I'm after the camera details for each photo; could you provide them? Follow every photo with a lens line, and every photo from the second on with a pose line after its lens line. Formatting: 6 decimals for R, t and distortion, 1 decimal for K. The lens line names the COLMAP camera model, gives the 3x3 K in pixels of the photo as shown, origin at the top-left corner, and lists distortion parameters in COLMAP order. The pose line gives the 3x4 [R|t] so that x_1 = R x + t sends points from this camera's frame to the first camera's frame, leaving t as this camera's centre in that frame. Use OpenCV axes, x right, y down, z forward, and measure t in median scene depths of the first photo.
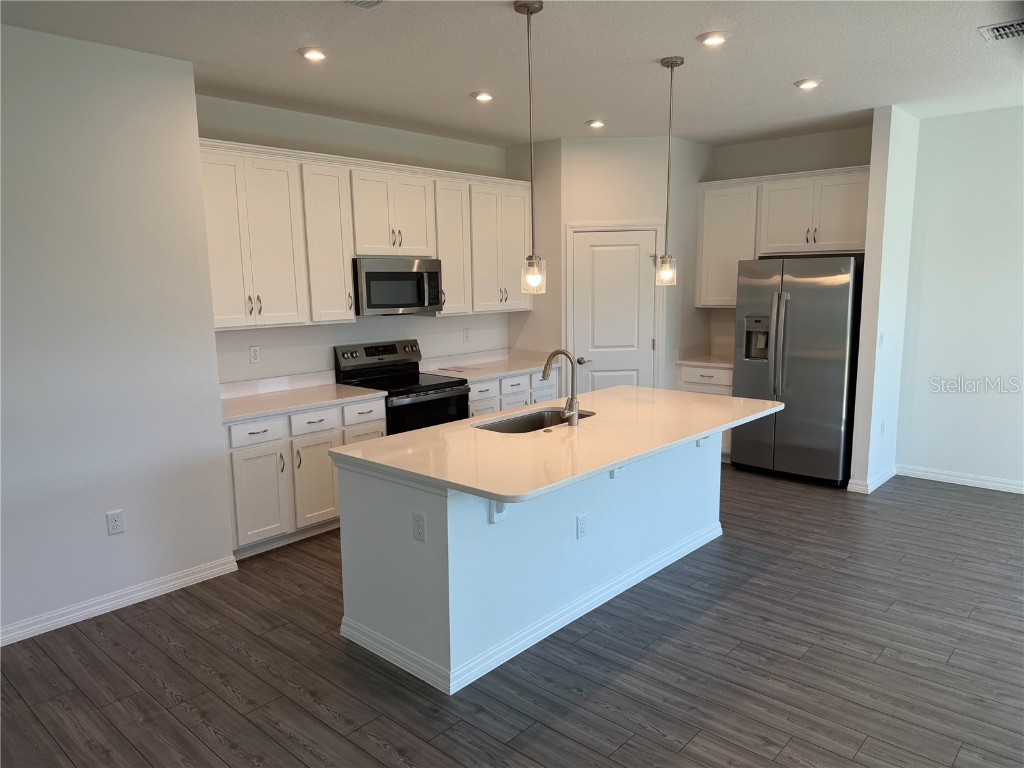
lens RADIAL K [[718.8, 0, 508.9], [0, 718.8, 383.4], [0, 0, 1]] dist [0.028787, -0.033729]
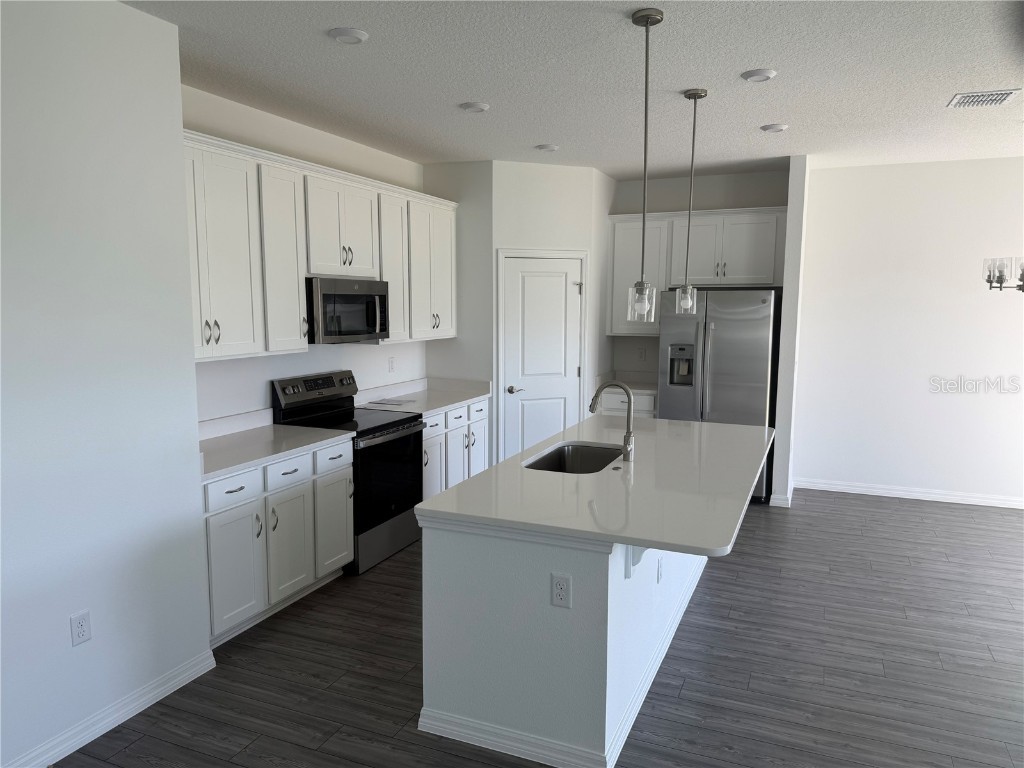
lens RADIAL K [[718.8, 0, 515.4], [0, 718.8, 386.8], [0, 0, 1]] dist [0.028787, -0.033729]
pose [[0.943428, -0.019945, 0.330976, -0.273125], [0.029584, 0.999271, -0.024111, -0.015985], [-0.330254, 0.032538, 0.943331, 0.114591]]
